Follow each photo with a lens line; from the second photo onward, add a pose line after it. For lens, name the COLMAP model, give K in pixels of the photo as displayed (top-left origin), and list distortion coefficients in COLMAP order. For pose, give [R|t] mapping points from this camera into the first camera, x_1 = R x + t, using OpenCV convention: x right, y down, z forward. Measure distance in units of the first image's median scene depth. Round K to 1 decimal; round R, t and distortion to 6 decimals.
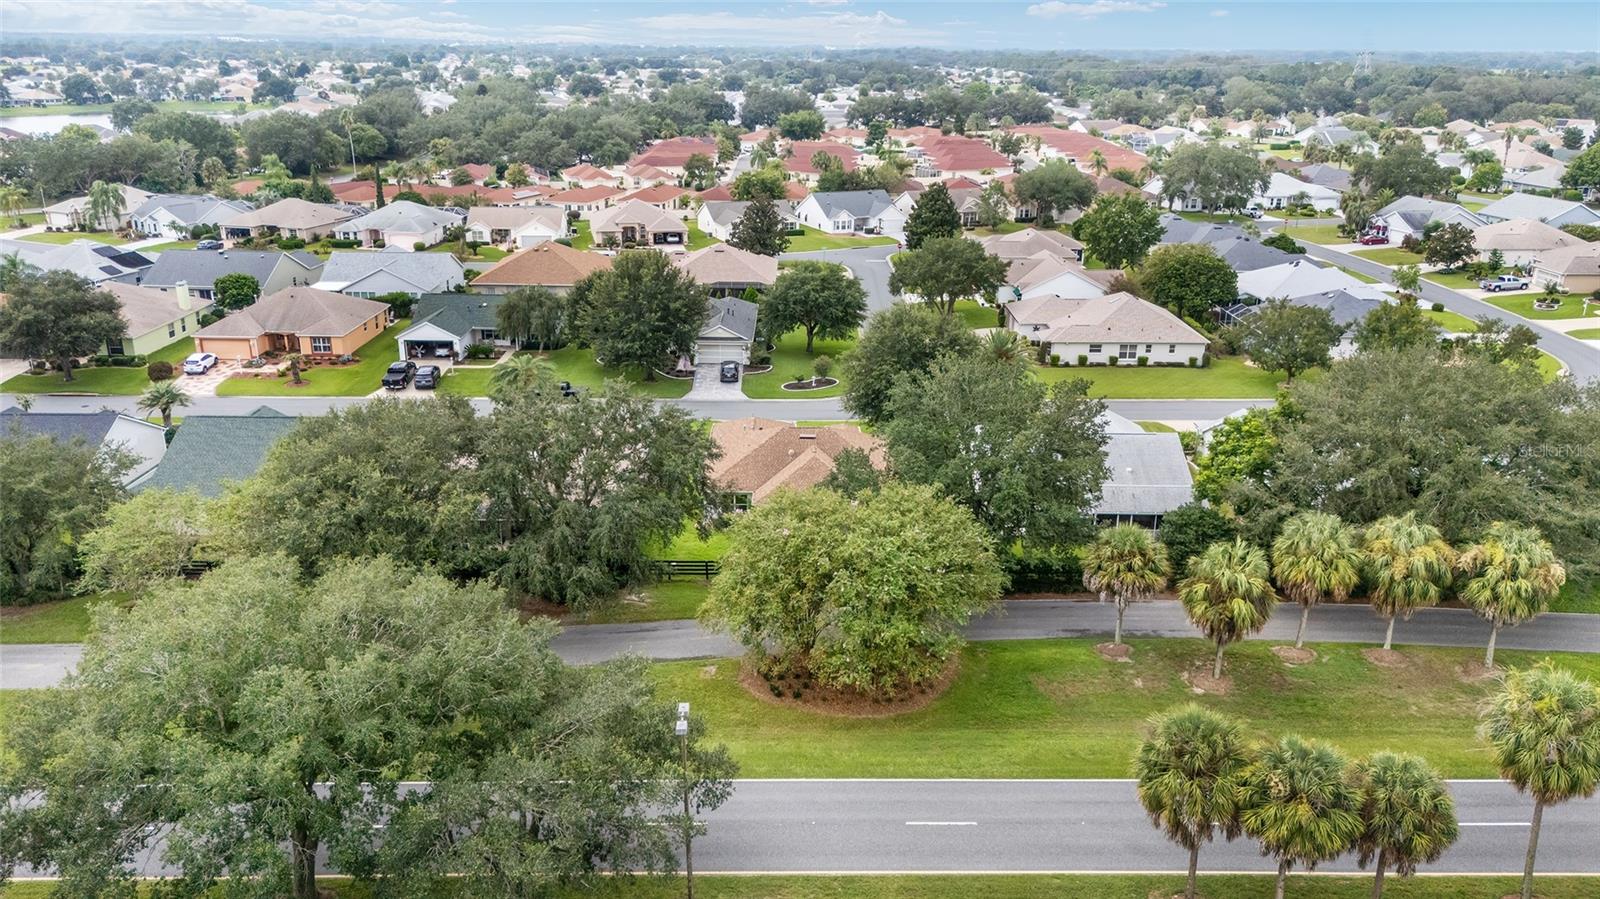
lens RADIAL K [[1193.0, 0, 800.0], [0, 1193.0, 449.5], [0, 0, 1]] dist [0.087589, -0.101825]
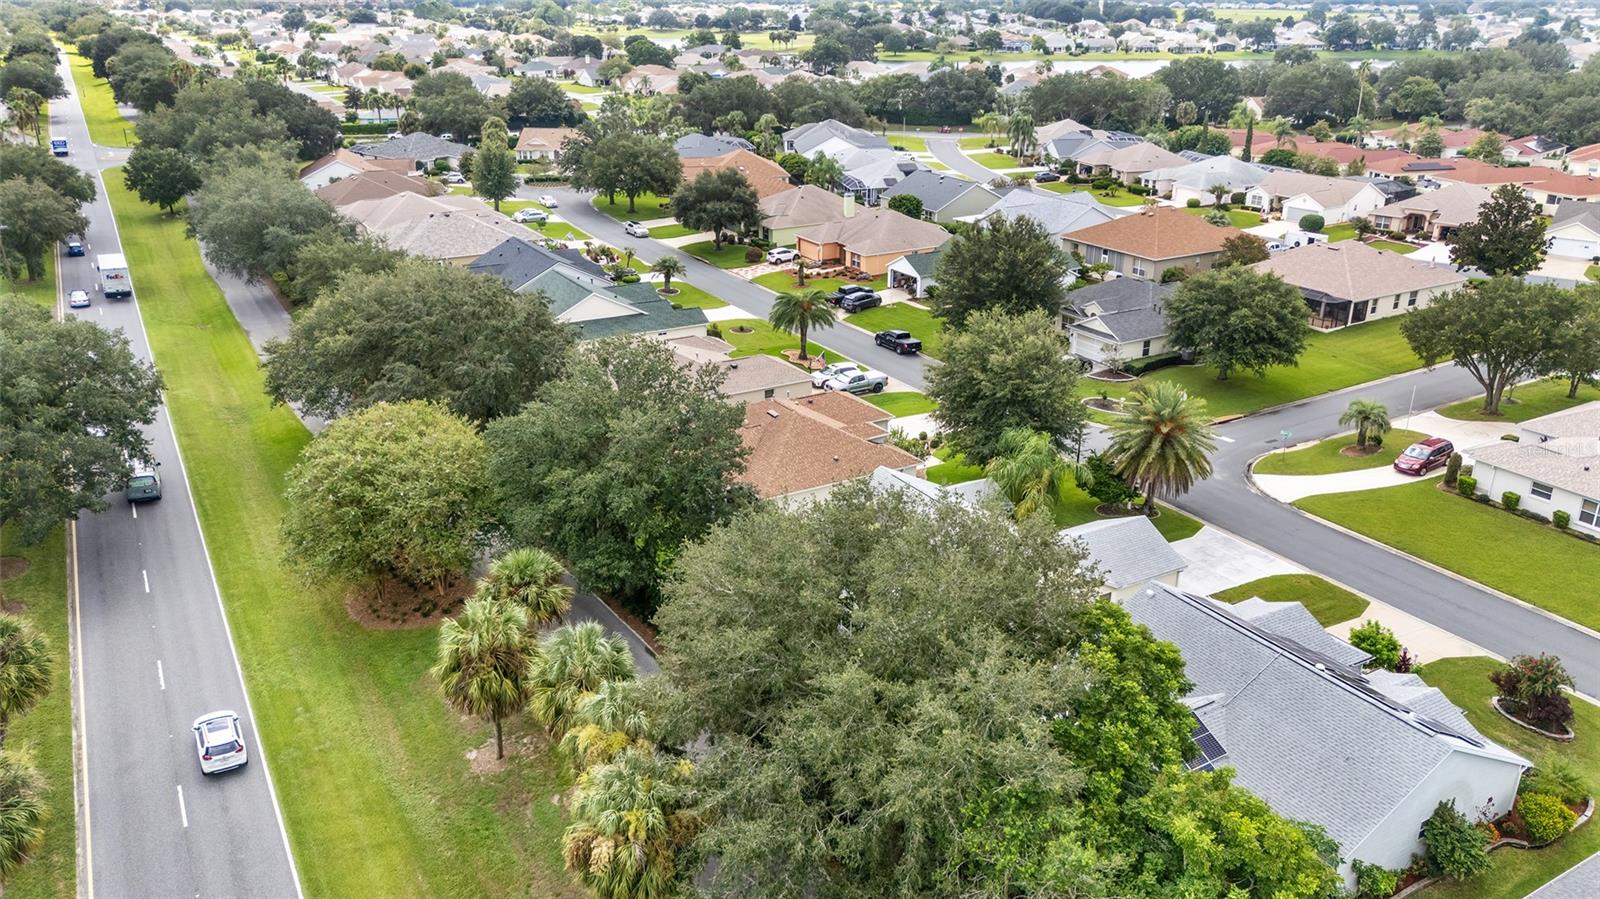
lens RADIAL K [[1193.0, 0, 800.0], [0, 1193.0, 449.5], [0, 0, 1]] dist [0.087589, -0.101825]
pose [[0.497732, 0.305072, -0.811907, 0.522859], [-0.274421, 0.943401, 0.186249, -0.109668], [0.822773, 0.130102, 0.553279, 0.344426]]
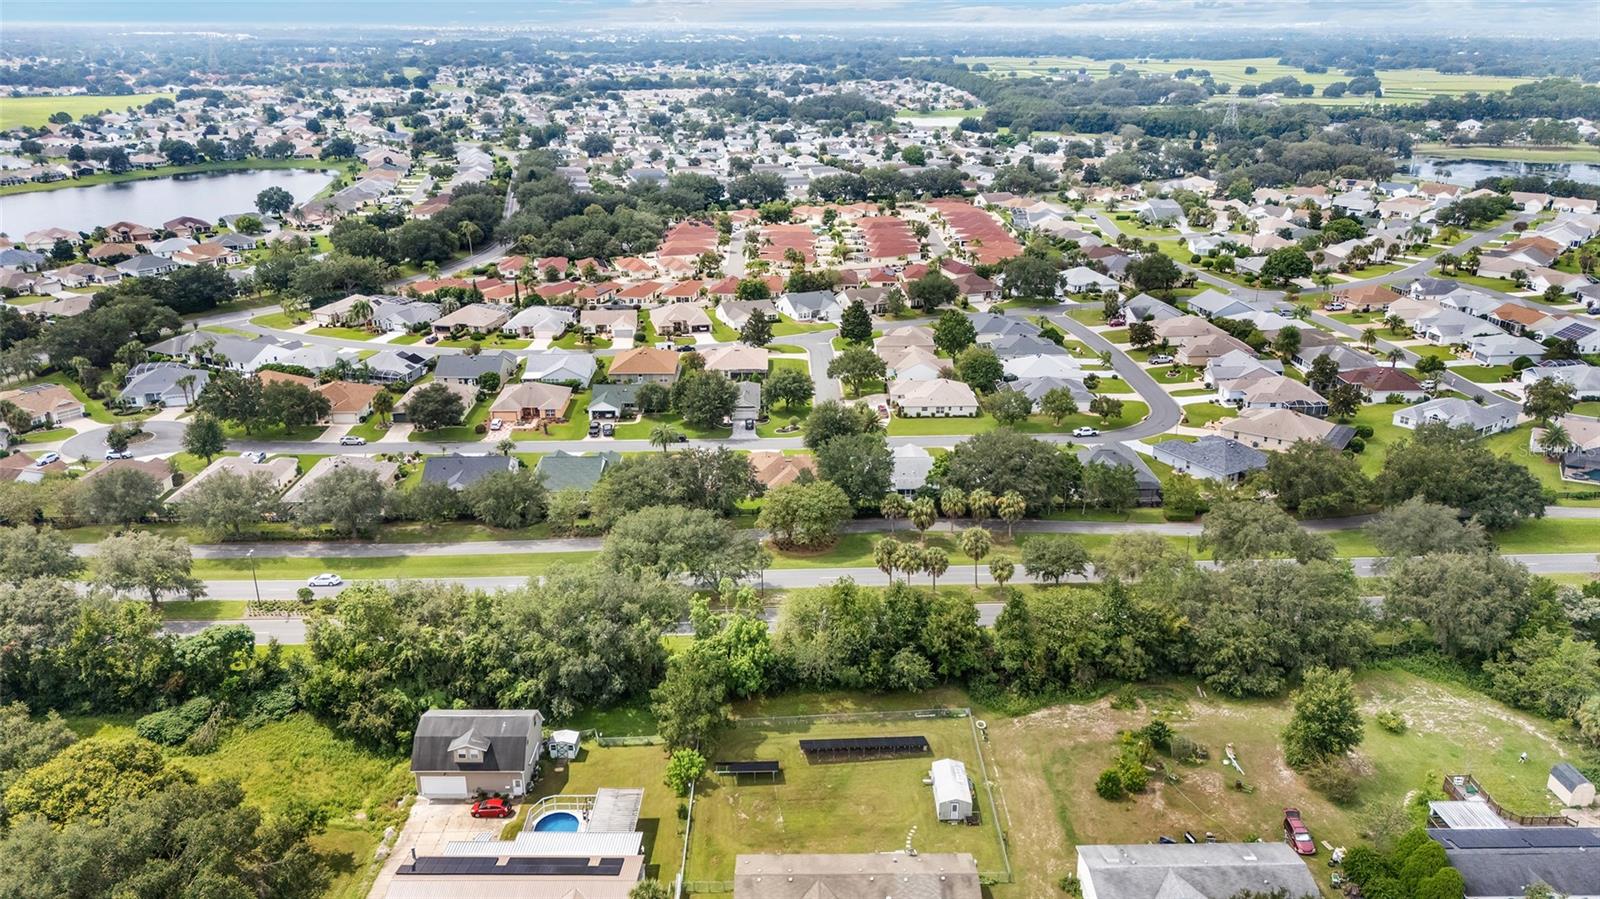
lens RADIAL K [[1193.0, 0, 800.0], [0, 1193.0, 449.5], [0, 0, 1]] dist [0.087589, -0.101825]
pose [[0.999592, -0.017474, 0.022611, -0.017032], [0.017012, 0.999646, 0.020464, -0.057430], [-0.022961, -0.020071, 0.999535, -1.019015]]
